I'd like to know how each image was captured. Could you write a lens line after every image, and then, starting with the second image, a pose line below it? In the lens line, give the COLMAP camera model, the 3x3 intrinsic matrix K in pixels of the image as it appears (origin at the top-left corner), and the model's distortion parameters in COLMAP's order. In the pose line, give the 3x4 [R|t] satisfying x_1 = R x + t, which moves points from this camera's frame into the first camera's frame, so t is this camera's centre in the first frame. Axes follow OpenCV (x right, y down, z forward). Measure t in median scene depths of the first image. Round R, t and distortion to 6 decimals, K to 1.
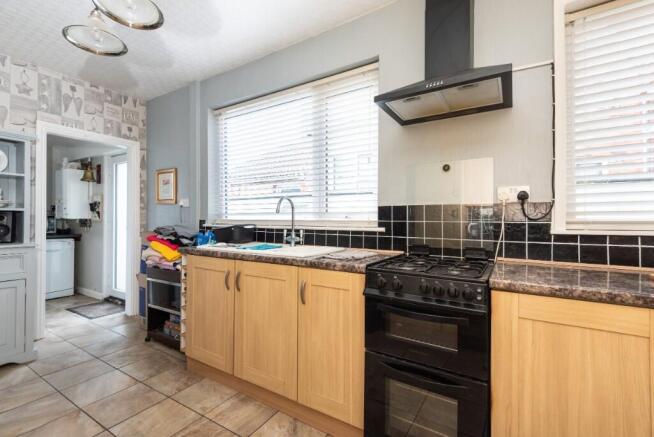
lens RADIAL K [[296.0, 0, 327.0], [0, 296.0, 218.5], [0, 0, 1]] dist [0.022643, -0.000592]
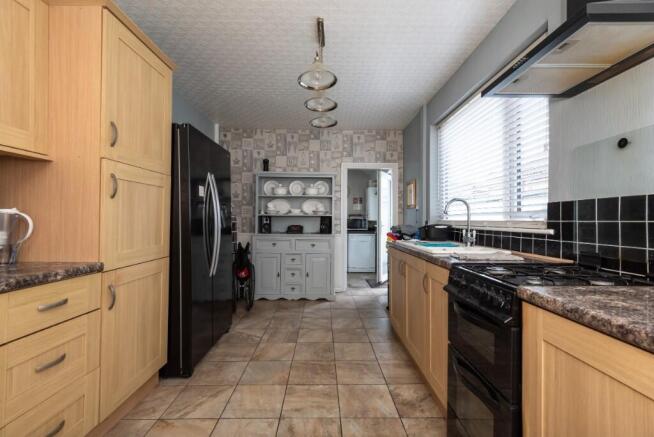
lens RADIAL K [[296.0, 0, 327.0], [0, 296.0, 218.5], [0, 0, 1]] dist [0.022643, -0.000592]
pose [[0.538593, -0.010412, -0.842502, 0.498435], [0.004078, 0.999944, -0.009751, 0.006236], [0.842556, 0.001816, 0.538606, 0.040958]]
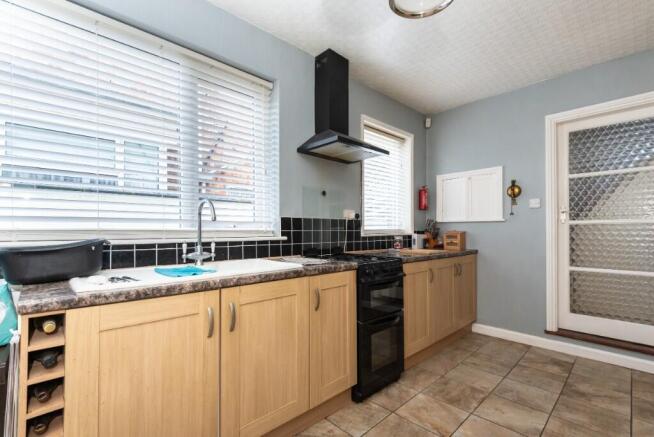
lens RADIAL K [[296.1, 0, 329.1], [0, 296.1, 228.4], [0, 0, 1]] dist [0.022350, -0.000104]
pose [[0.240469, -0.000577, 0.970657, -0.792655], [-0.003809, 0.999992, 0.001538, -0.002239], [-0.970649, -0.004067, 0.240465, 0.514455]]
